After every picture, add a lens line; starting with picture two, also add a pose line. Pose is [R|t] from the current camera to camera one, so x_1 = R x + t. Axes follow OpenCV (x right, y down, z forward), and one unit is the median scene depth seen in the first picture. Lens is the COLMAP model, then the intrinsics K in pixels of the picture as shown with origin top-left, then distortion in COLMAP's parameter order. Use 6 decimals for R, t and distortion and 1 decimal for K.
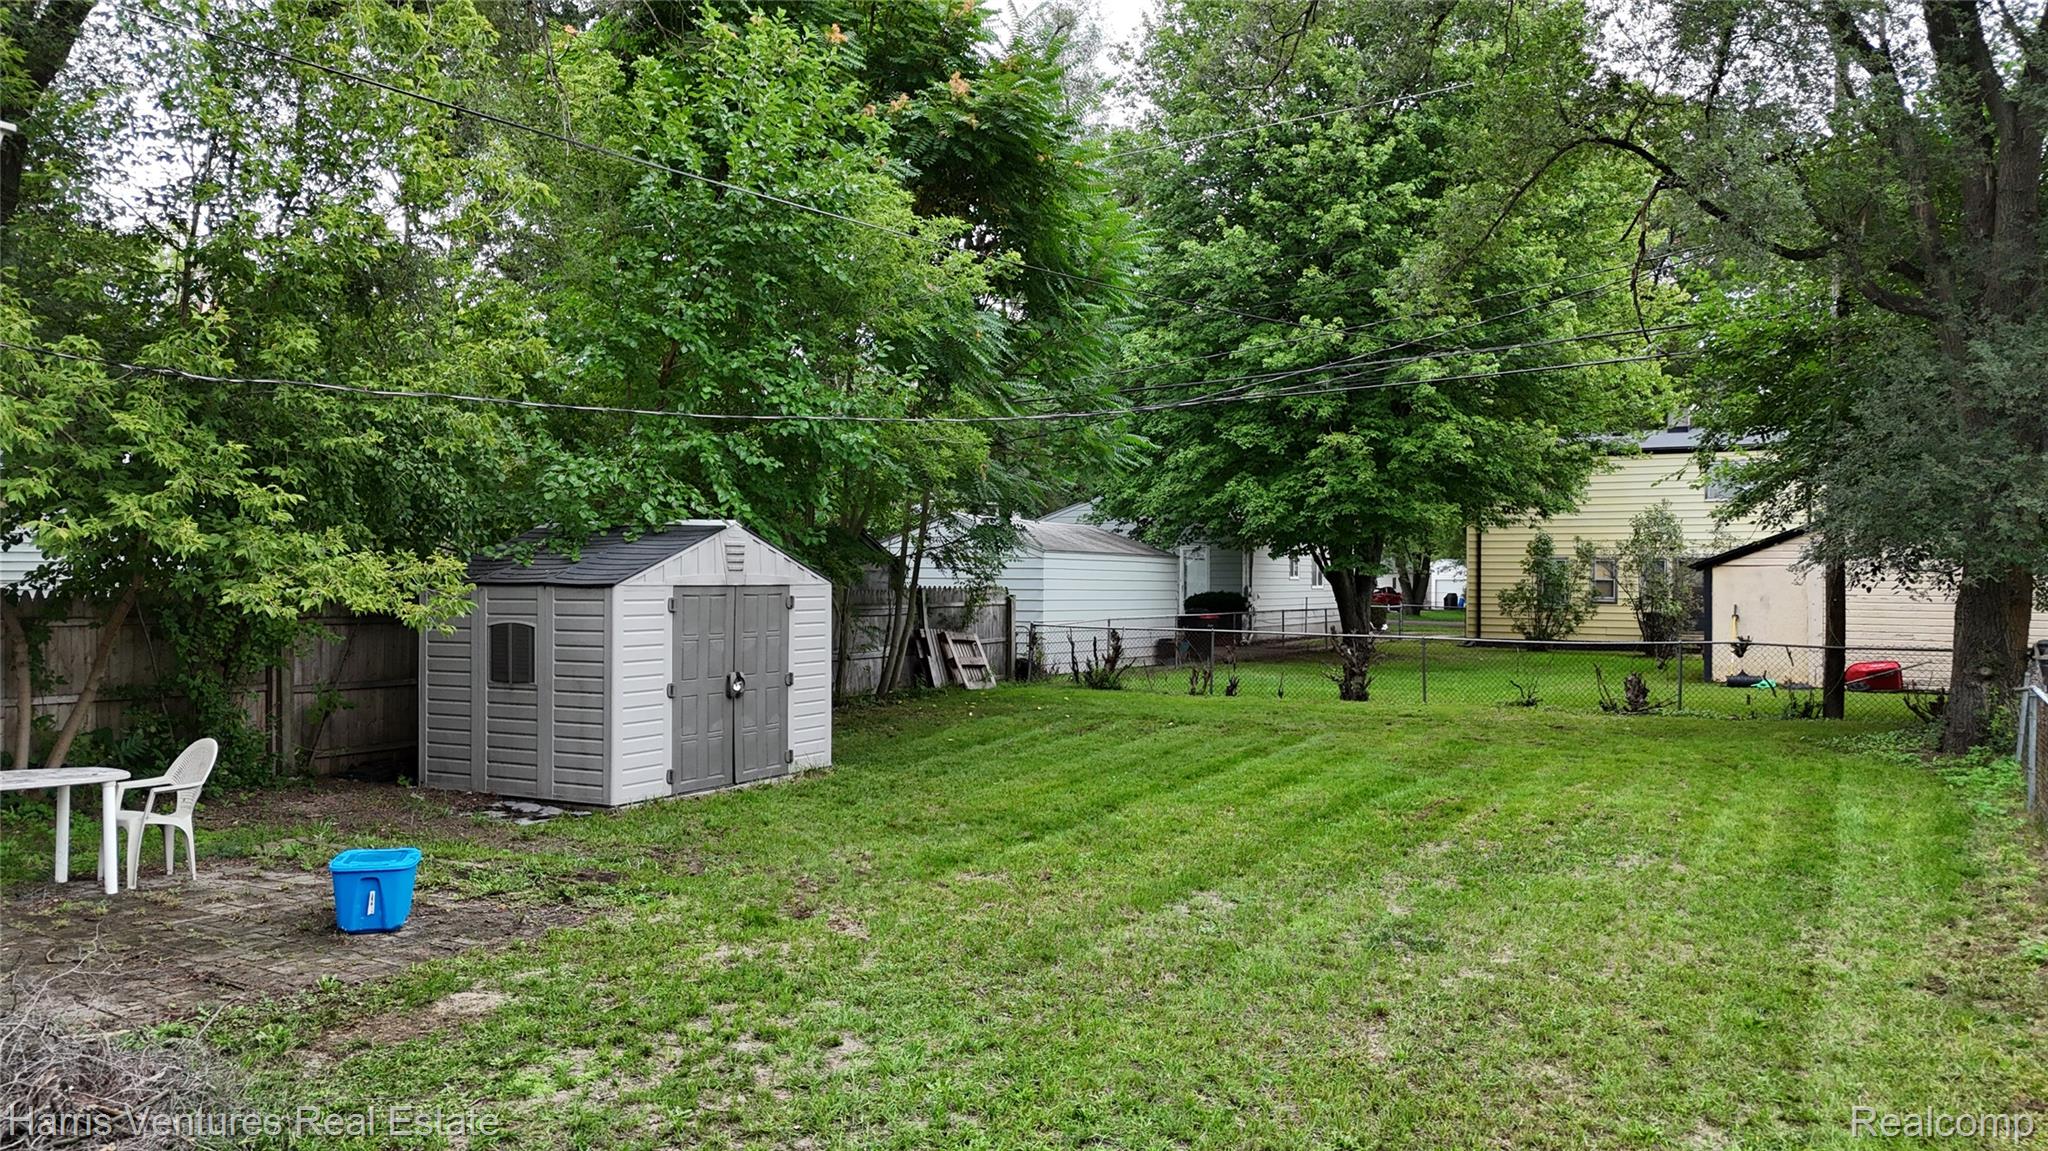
lens RADIAL K [[1510.0, 0, 1028.4], [0, 1510.0, 574.2], [0, 0, 1]] dist [0.046932, -0.028356]
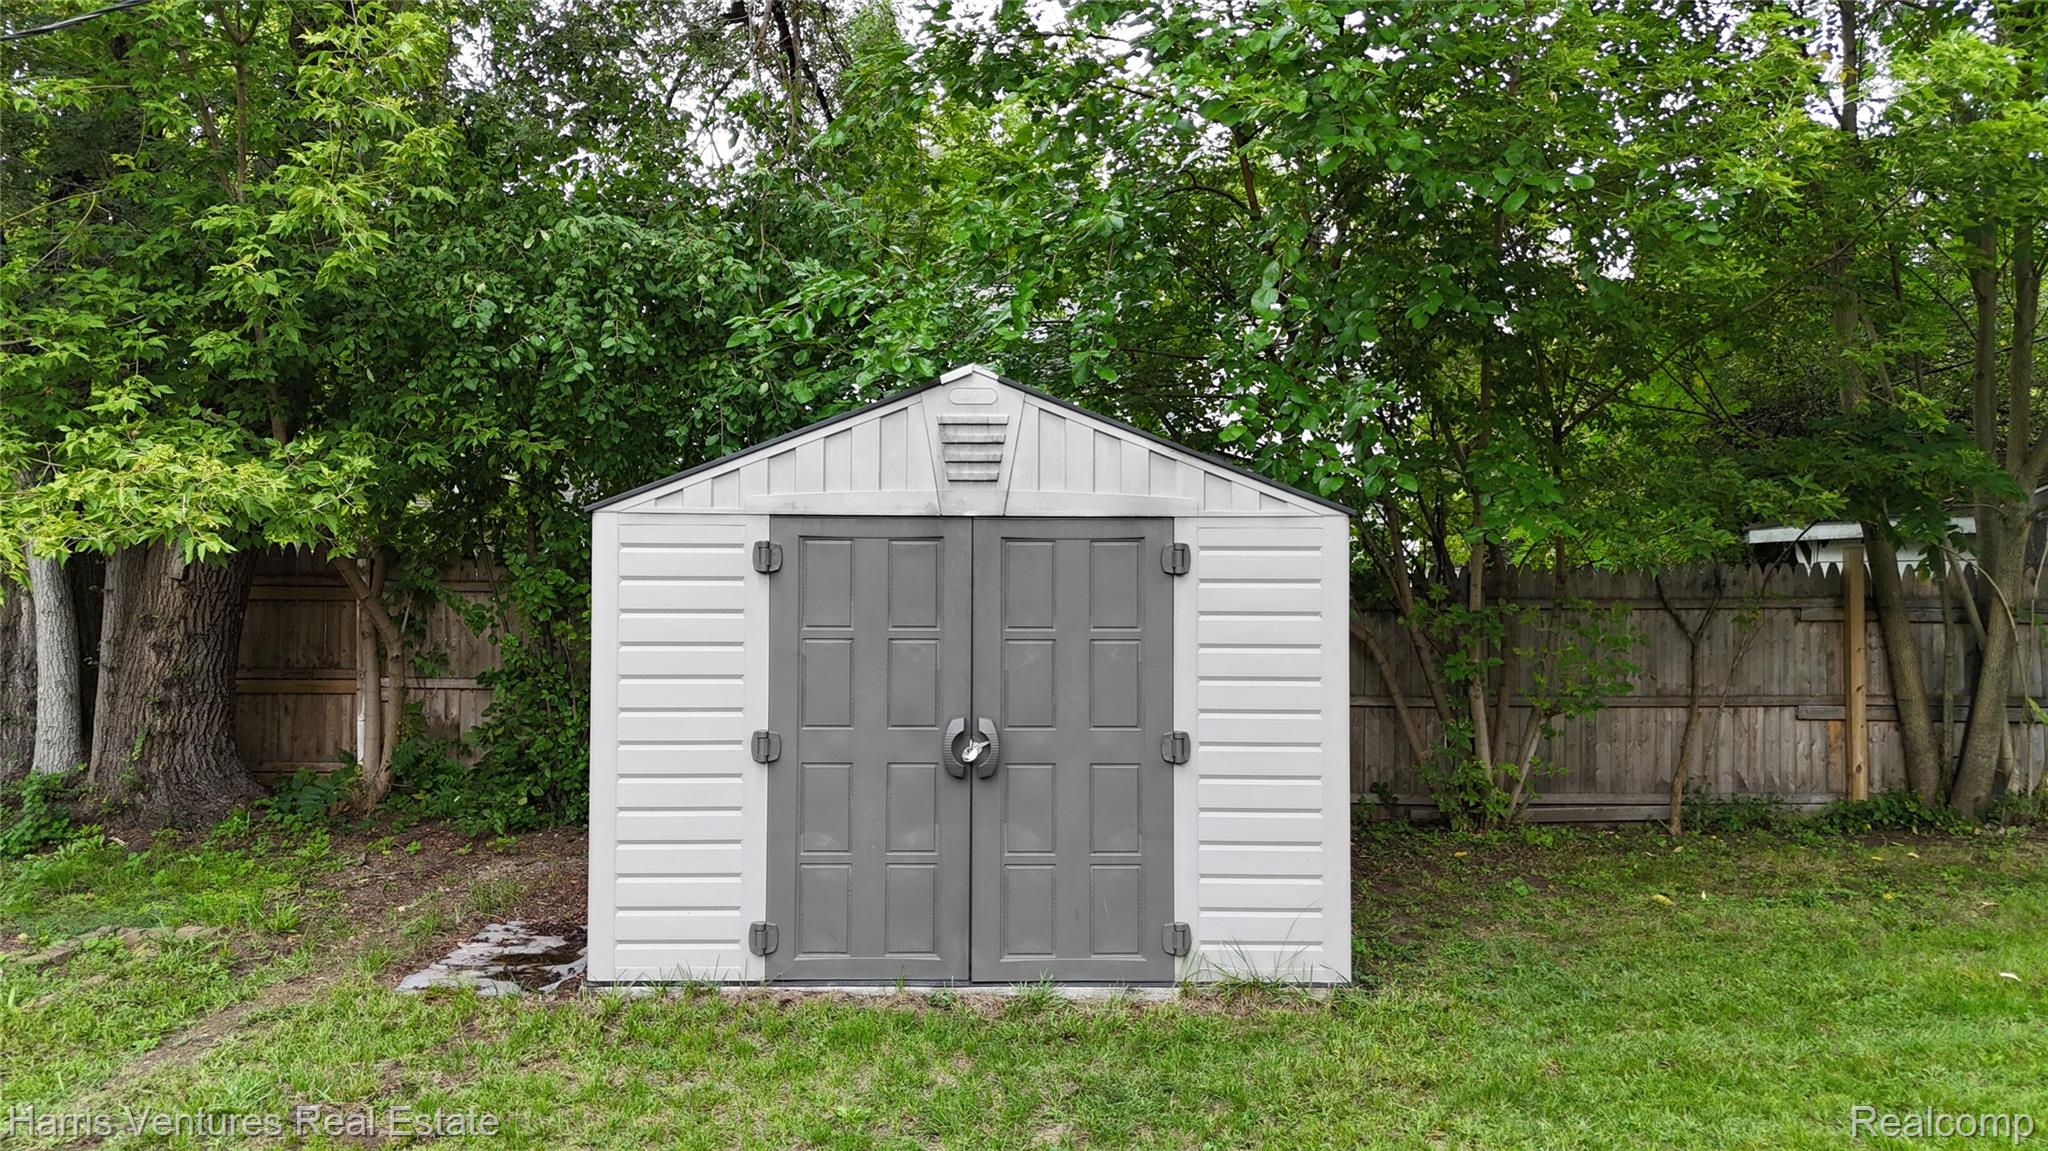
lens RADIAL K [[1510.0, 0, 1024.0], [0, 1510.0, 573.4], [0, 0, 1]] dist [0.046932, -0.028356]
pose [[0.508384, 0.003295, -0.861124, 0.179374], [-0.005554, 0.999984, 0.000548, 0.023075], [0.861112, 0.004504, 0.508395, 0.792546]]
